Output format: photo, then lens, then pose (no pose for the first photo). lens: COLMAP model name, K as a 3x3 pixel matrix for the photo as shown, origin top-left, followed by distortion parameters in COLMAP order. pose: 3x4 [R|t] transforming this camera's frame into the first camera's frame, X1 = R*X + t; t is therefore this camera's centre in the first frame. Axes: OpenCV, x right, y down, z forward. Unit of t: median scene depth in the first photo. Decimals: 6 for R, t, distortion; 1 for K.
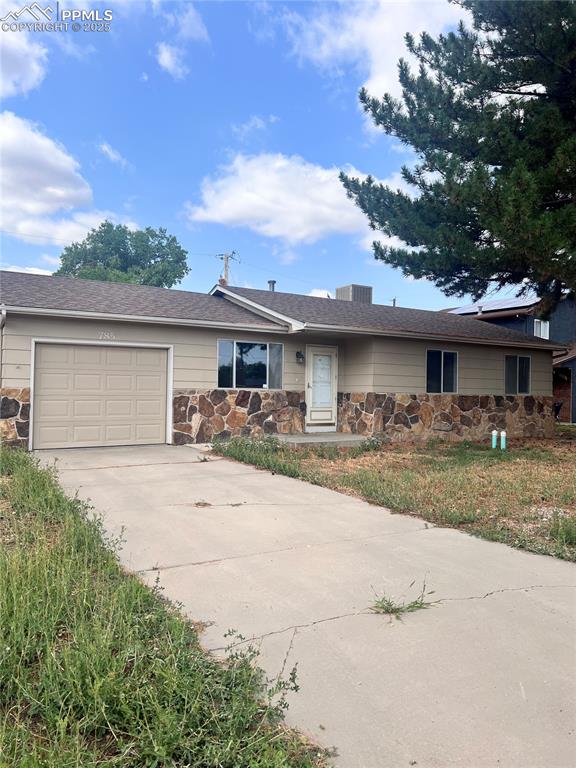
lens RADIAL K [[581.2, 0, 287.4], [0, 581.2, 383.7], [0, 0, 1]] dist [0.043938, -0.046839]
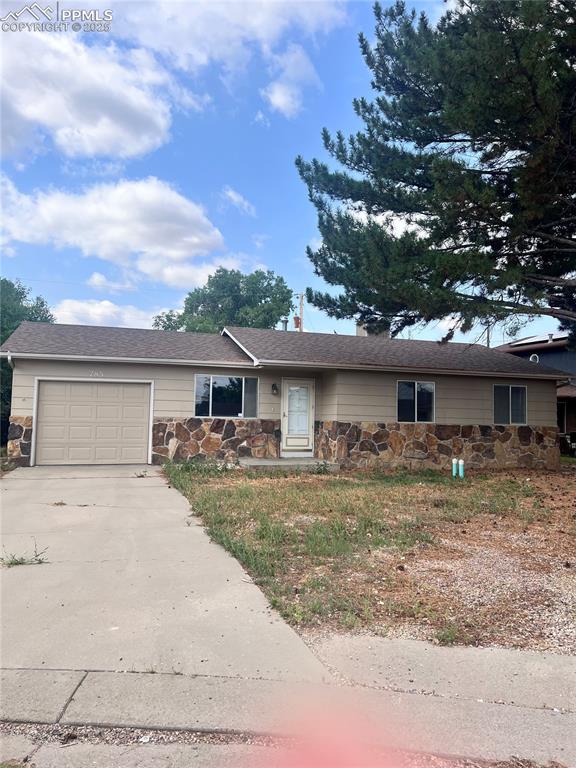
lens RADIAL K [[581.2, 0, 290.1], [0, 581.2, 383.8], [0, 0, 1]] dist [0.043938, -0.046839]
pose [[0.969141, -0.012447, -0.246193, 0.323622], [-0.000989, 0.998520, -0.054377, 0.004592], [0.246506, 0.052942, 0.967694, -0.073846]]
